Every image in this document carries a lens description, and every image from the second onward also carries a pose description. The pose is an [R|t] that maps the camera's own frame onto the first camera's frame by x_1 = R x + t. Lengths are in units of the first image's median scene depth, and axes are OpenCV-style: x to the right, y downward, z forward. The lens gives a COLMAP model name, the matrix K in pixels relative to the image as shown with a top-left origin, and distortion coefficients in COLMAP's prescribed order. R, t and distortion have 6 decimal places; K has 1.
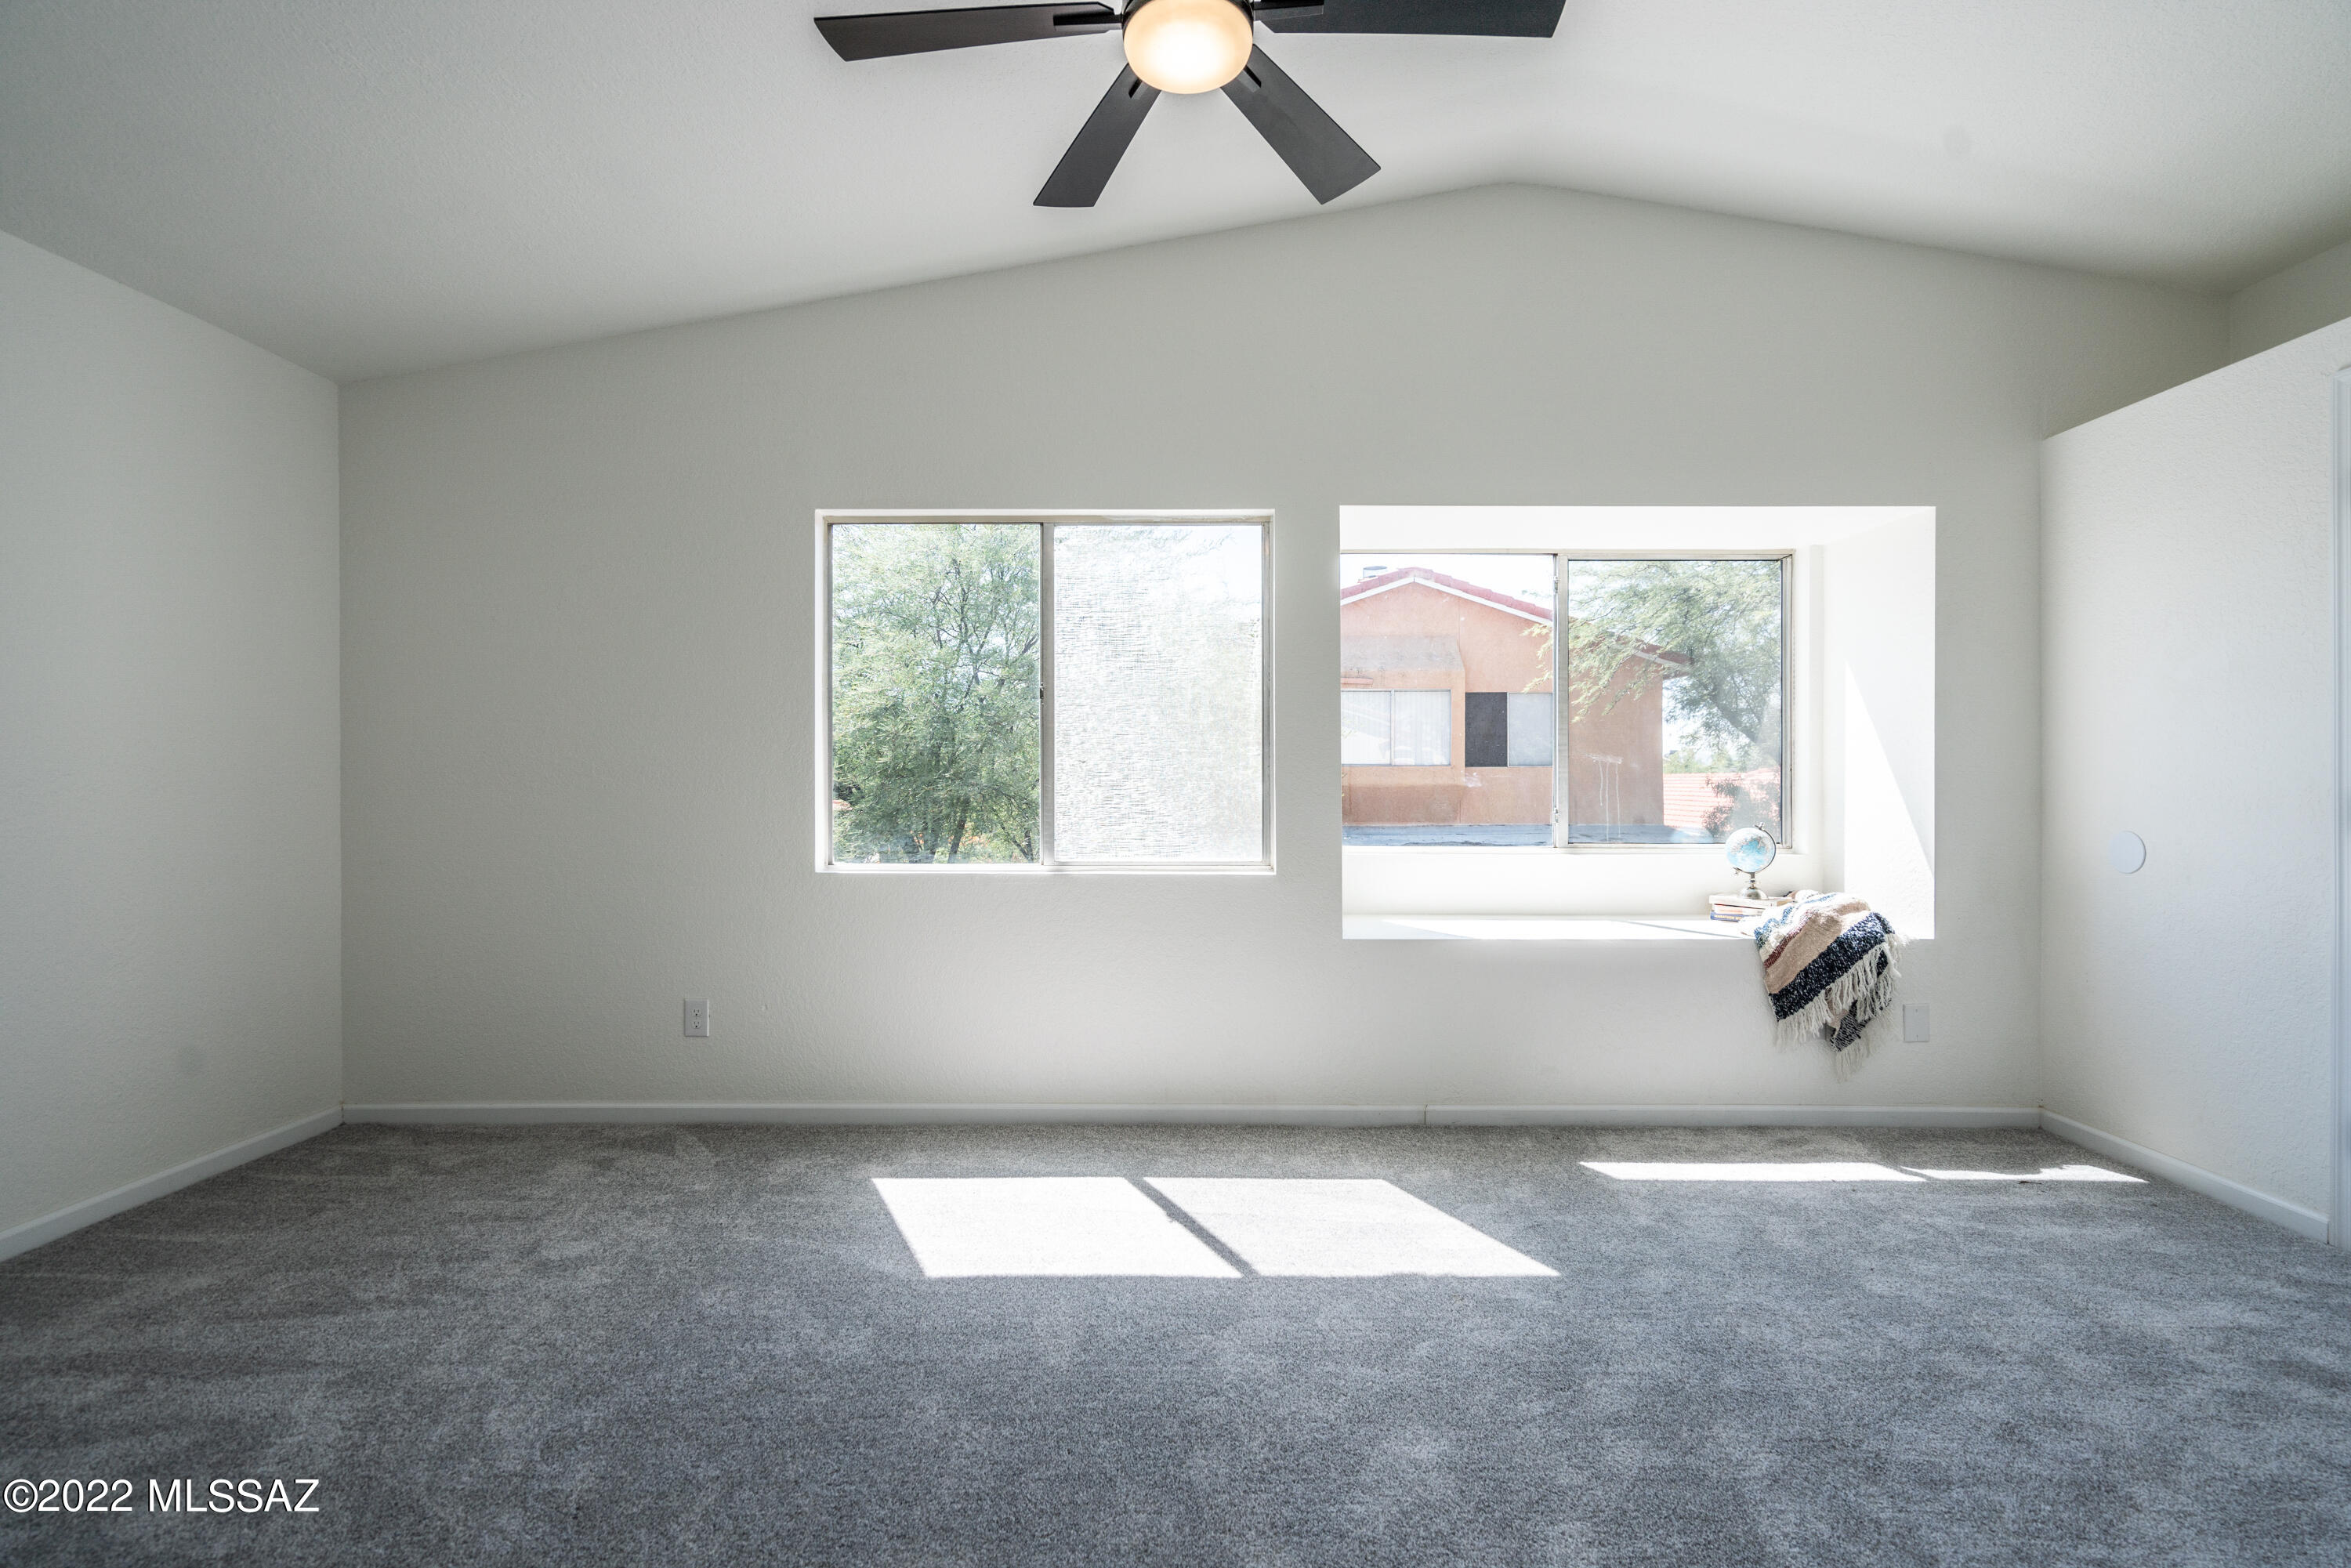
lens RADIAL K [[1062.9, 0, 1168.6], [0, 1062.9, 787.6], [0, 0, 1]] dist [-0.009334, 0.004482]
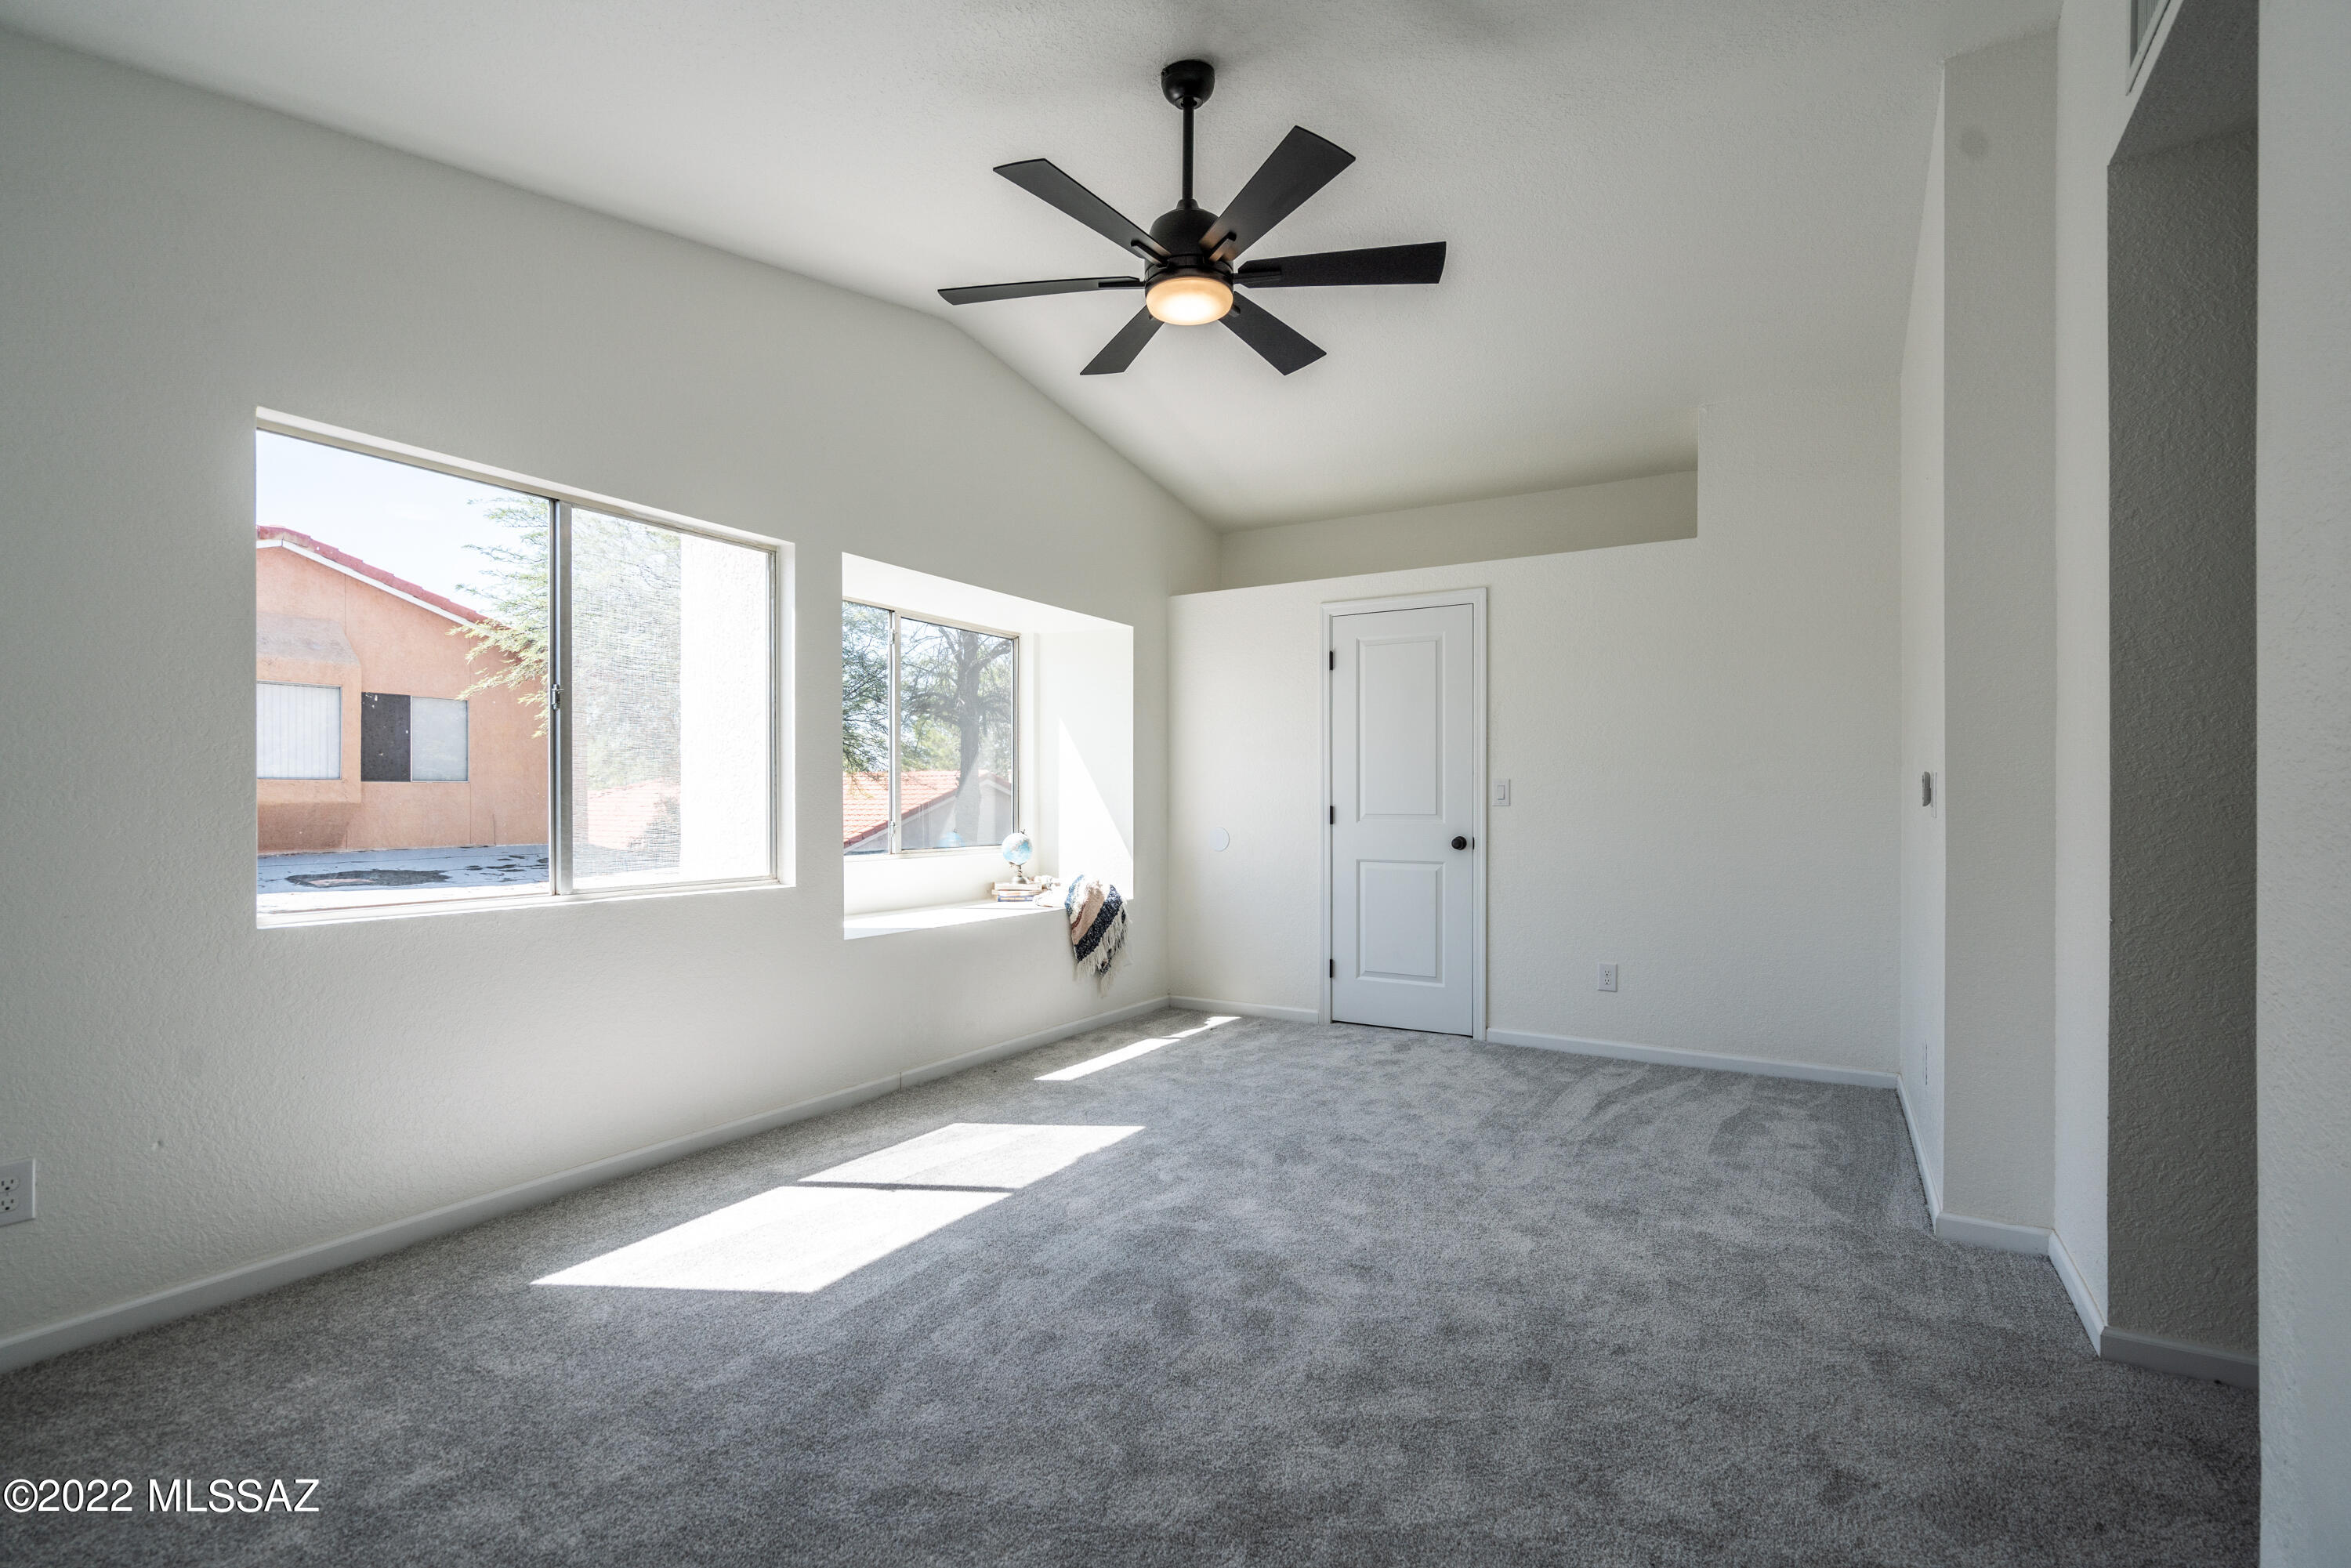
lens RADIAL K [[1062.9, 0, 1177.3], [0, 1062.9, 801.2], [0, 0, 1]] dist [-0.009334, 0.004482]
pose [[0.510313, 0.000624, 0.859989, -0.645130], [0.003032, 0.999992, -0.002524, 0.000233], [-0.859984, 0.003895, 0.510307, 0.133242]]
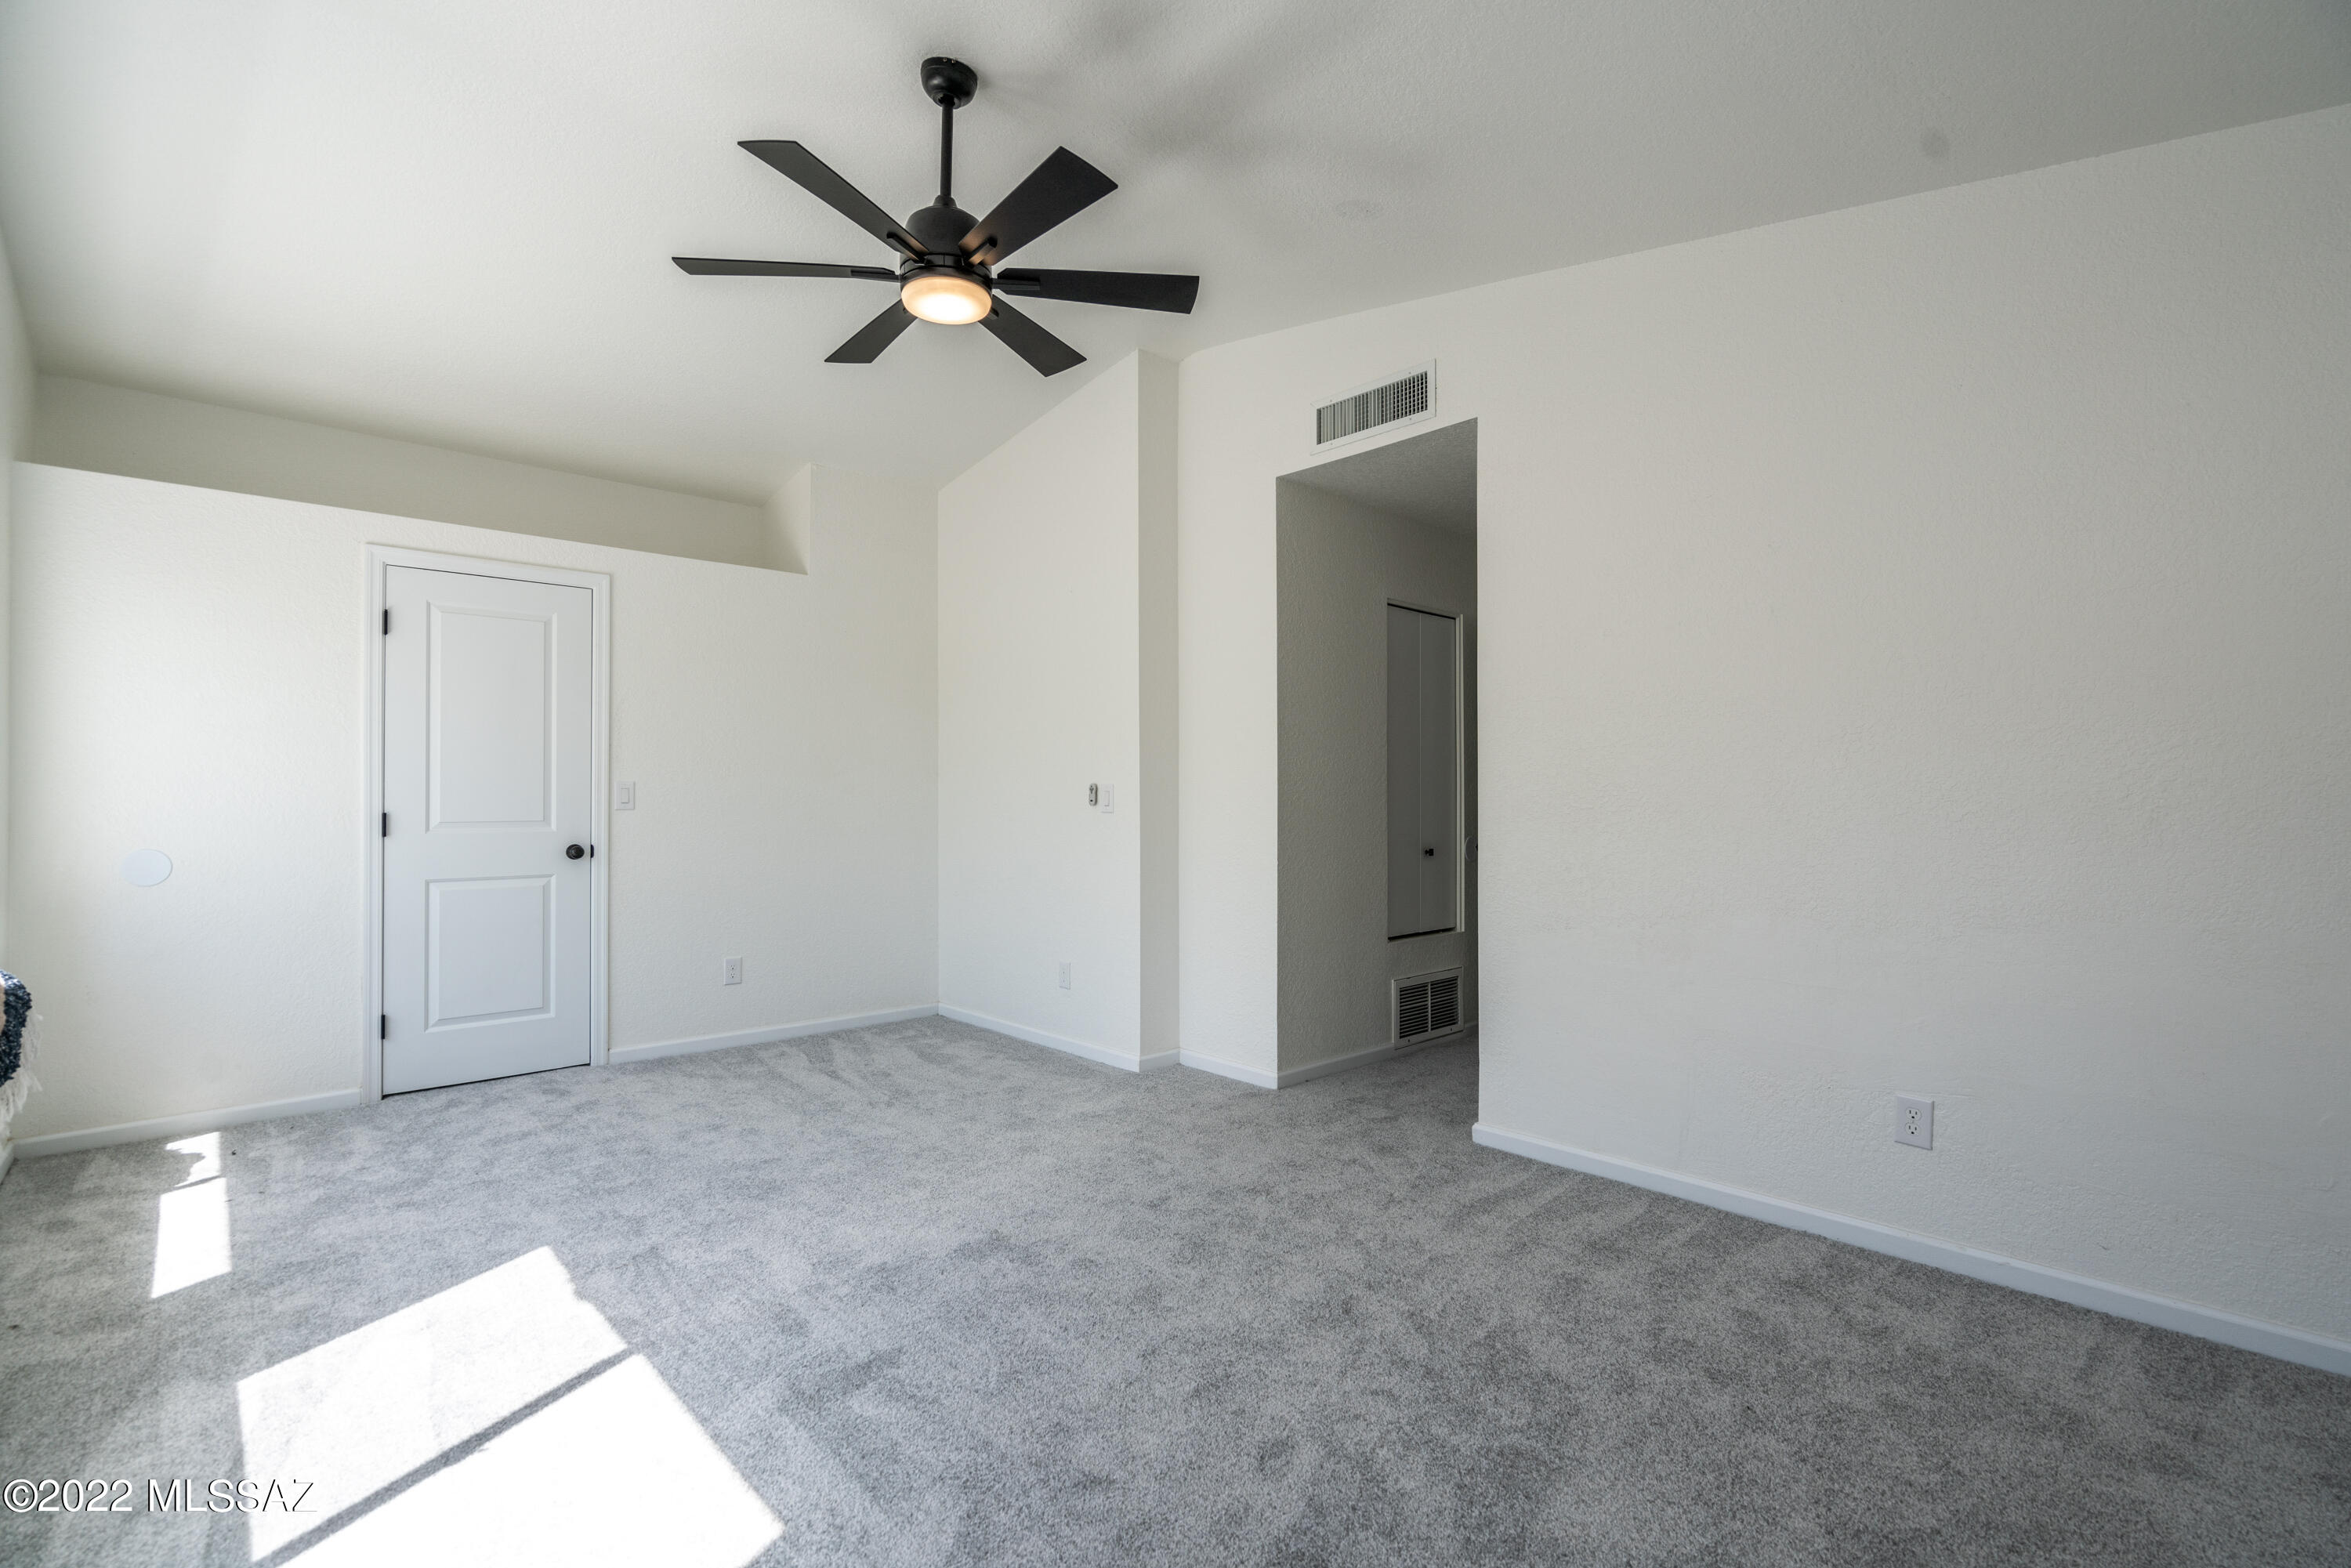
lens RADIAL K [[1062.9, 0, 1143.1], [0, 1062.9, 787.8], [0, 0, 1]] dist [-0.009334, 0.004482]
pose [[-0.668442, 0.011573, 0.743675, -0.635129], [0.008326, 0.999933, -0.008077, -0.007452], [-0.743718, 0.000793, -0.668493, 0.908646]]
